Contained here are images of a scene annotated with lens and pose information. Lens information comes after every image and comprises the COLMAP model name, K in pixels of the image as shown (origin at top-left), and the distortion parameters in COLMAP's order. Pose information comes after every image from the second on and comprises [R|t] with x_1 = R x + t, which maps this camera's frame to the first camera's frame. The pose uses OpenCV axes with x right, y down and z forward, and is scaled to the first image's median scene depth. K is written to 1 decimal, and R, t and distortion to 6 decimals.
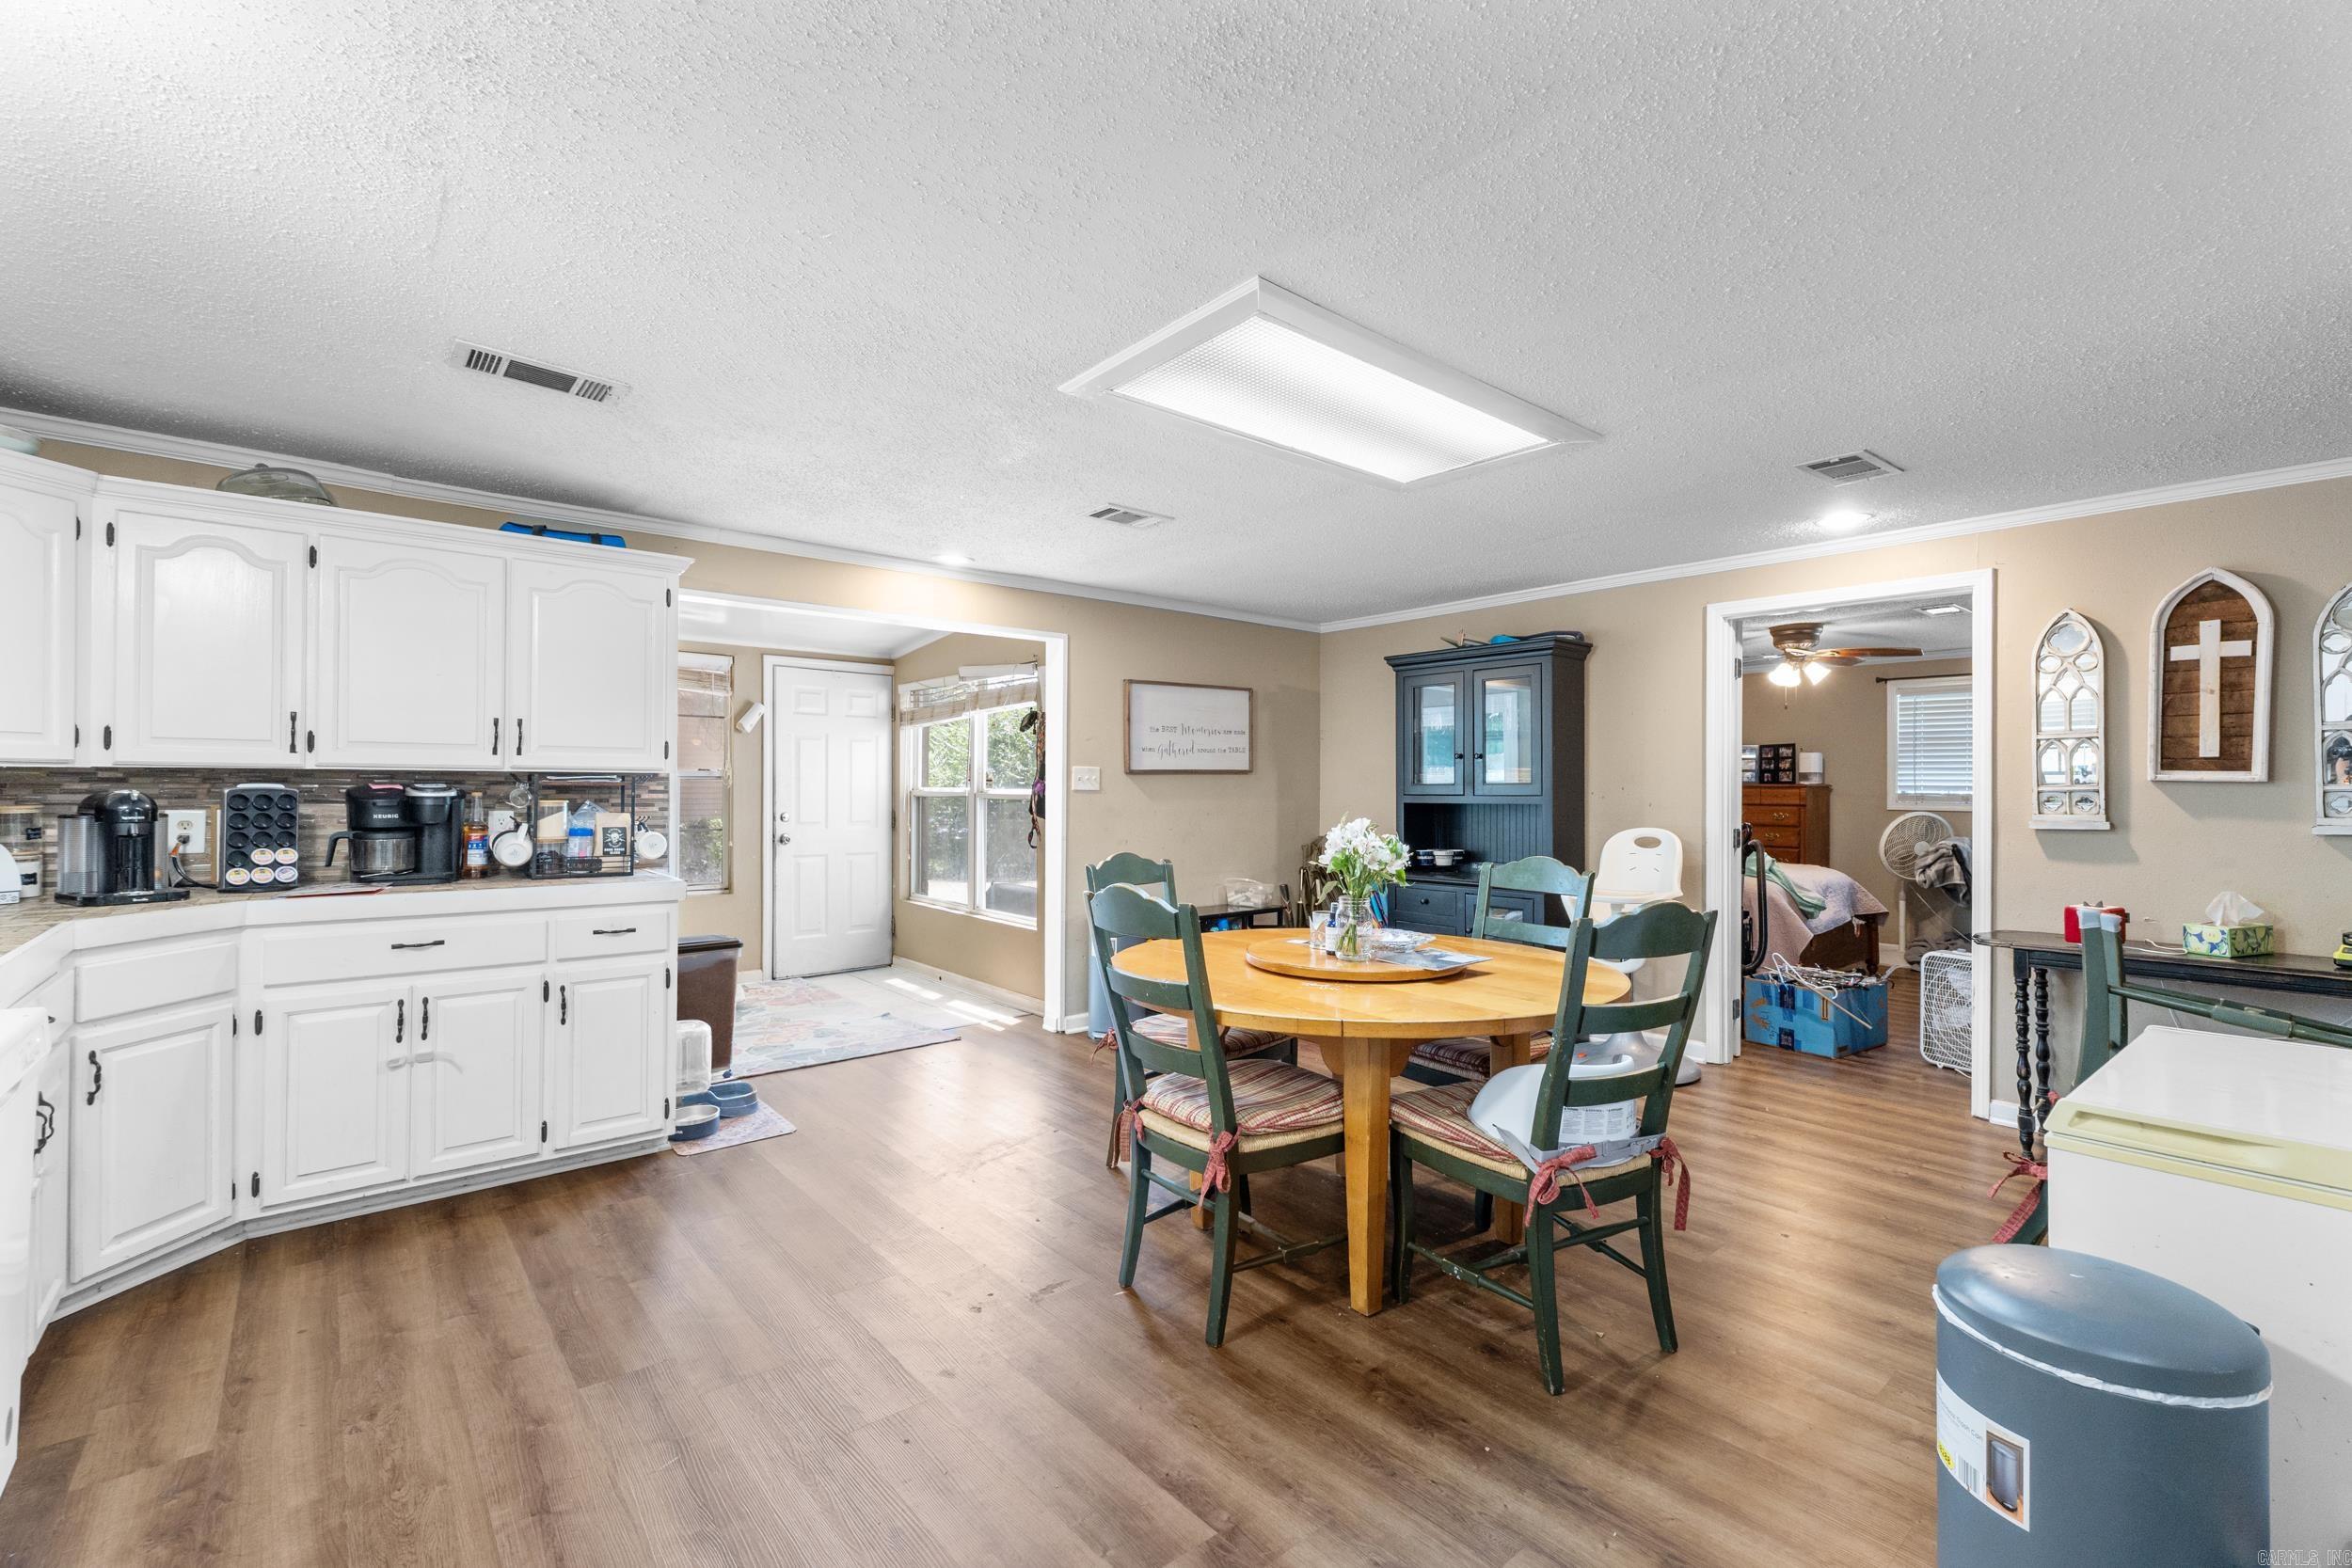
lens RADIAL K [[998.2, 0, 1206.1], [0, 998.2, 780.4], [0, 0, 1]] dist [0.002570, 0.000134]
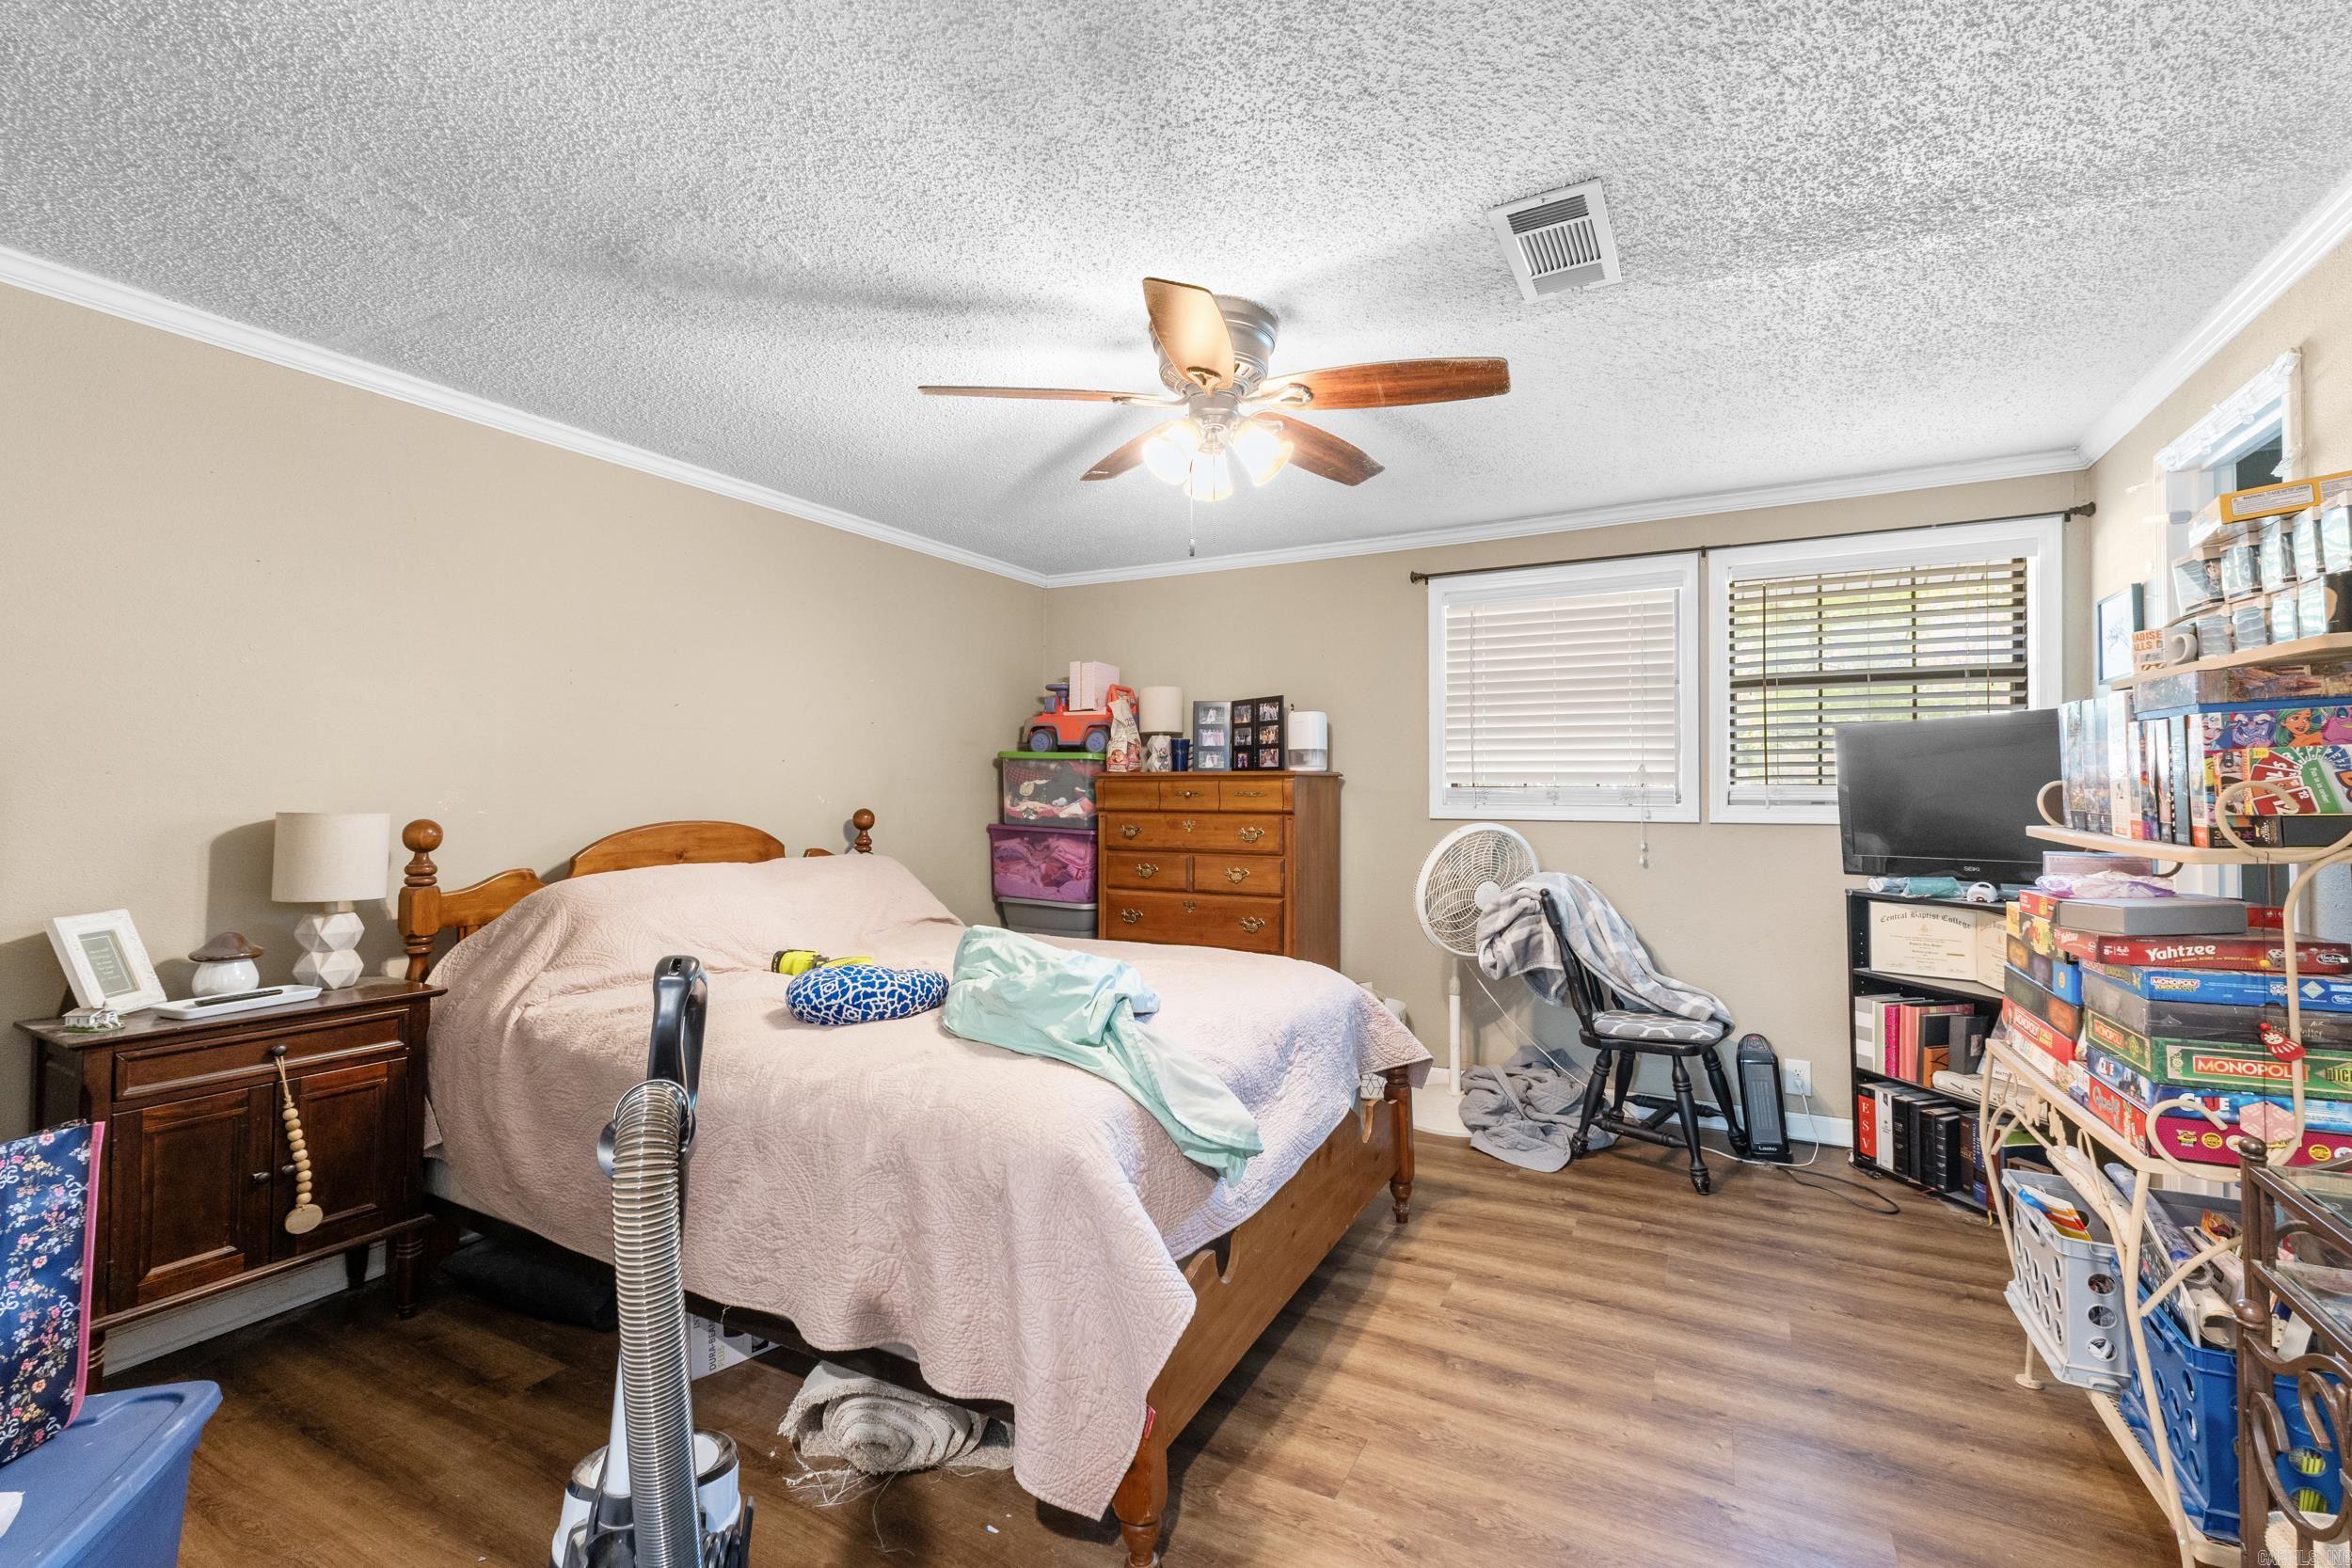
lens RADIAL K [[1020.7, 0, 1176.0], [0, 1020.7, 784.0], [0, 0, 1]] dist [-0.002513, -0.000423]
pose [[0.938045, -0.002961, 0.346501, 0.364430], [0.001887, 0.999992, 0.003437, 0.008799], [-0.346509, -0.002570, 0.938043, 0.533866]]
